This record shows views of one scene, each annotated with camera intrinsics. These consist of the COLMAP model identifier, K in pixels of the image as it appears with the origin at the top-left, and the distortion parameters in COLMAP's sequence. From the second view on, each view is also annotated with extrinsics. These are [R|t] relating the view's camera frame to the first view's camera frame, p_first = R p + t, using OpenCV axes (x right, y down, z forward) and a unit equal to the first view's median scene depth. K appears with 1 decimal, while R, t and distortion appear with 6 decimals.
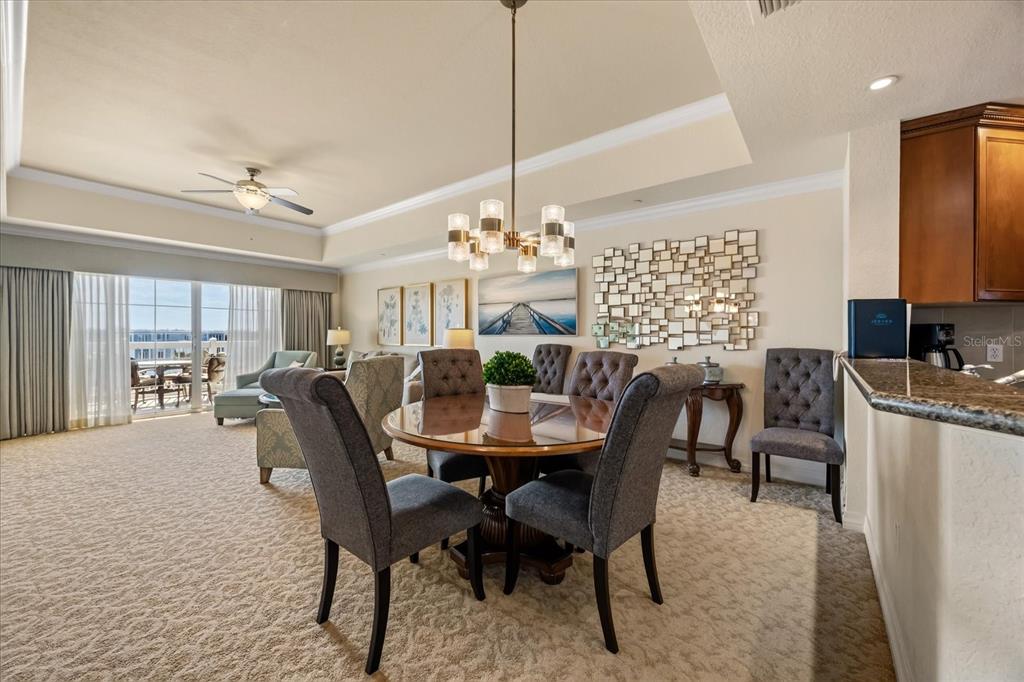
lens RADIAL K [[390.9, 0, 514.0], [0, 390.9, 334.0], [0, 0, 1]] dist [-0.003150, -0.000400]
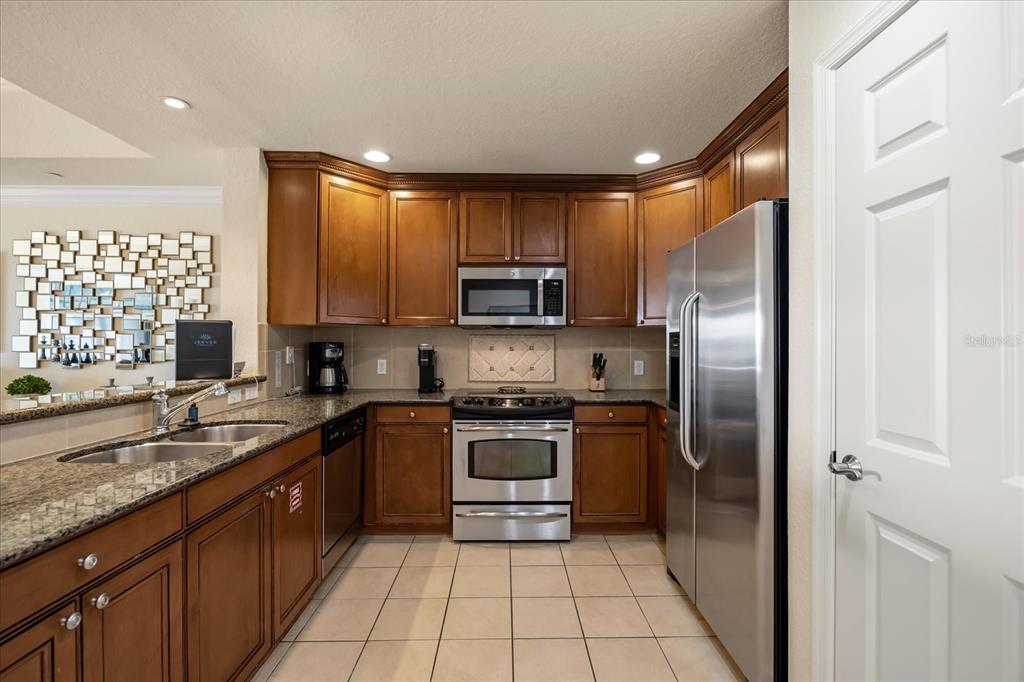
lens RADIAL K [[444.3, 0, 508.7], [0, 444.3, 343.0], [0, 0, 1]] dist [-0.000528, -0.000315]
pose [[0.787964, 0.001818, 0.615719, 0.576147], [-0.004002, 0.999990, 0.002170, -0.022787], [-0.615708, -0.004174, 0.787963, -0.260693]]
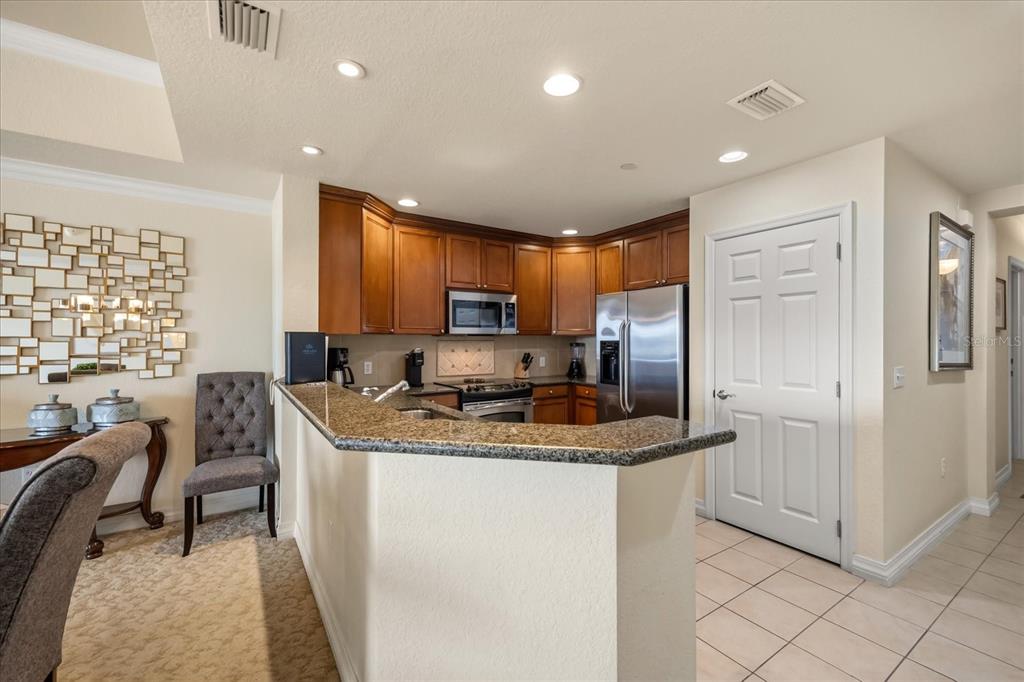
lens RADIAL K [[427.7, 0, 512.0], [0, 427.7, 341.0], [0, 0, 1]] dist [0.011719, -0.000445]
pose [[0.321932, -0.001365, 0.946762, -0.052269], [0.000772, 0.999999, 0.001179, -0.040397], [-0.946763, 0.000352, 0.321932, 0.004646]]
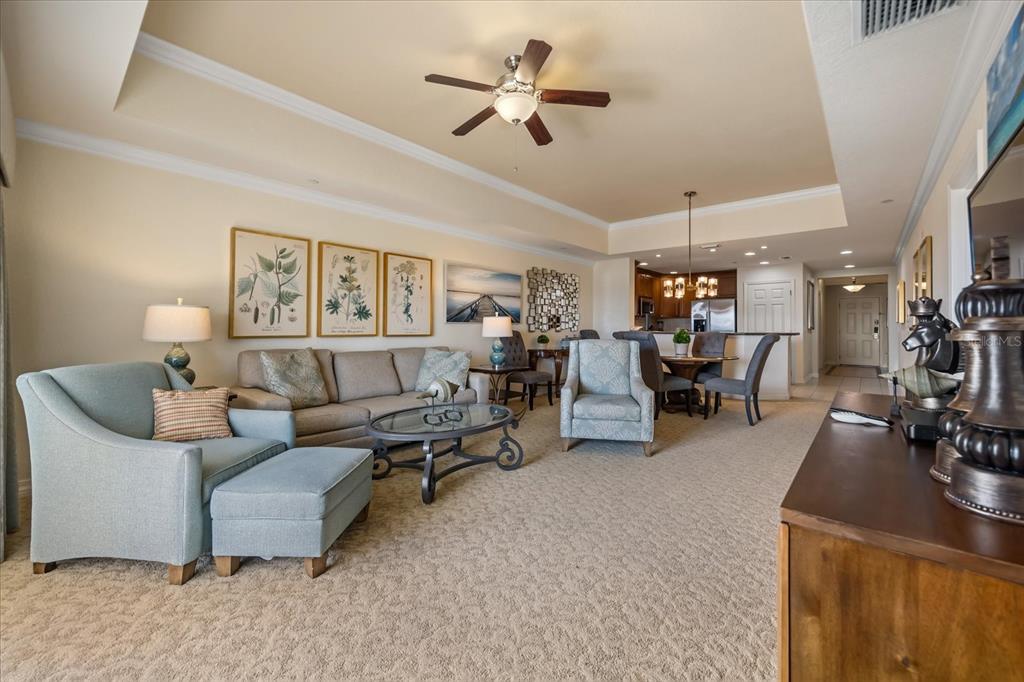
lens RADIAL K [[427.7, 0, 512.0], [0, 427.7, 341.0], [0, 0, 1]] dist [0.011719, -0.000445]
pose [[0.046424, -0.027013, 0.998557, -1.972720], [-0.001315, 0.999632, 0.027103, 0.035338], [-0.998921, -0.002571, 0.046372, 1.370788]]
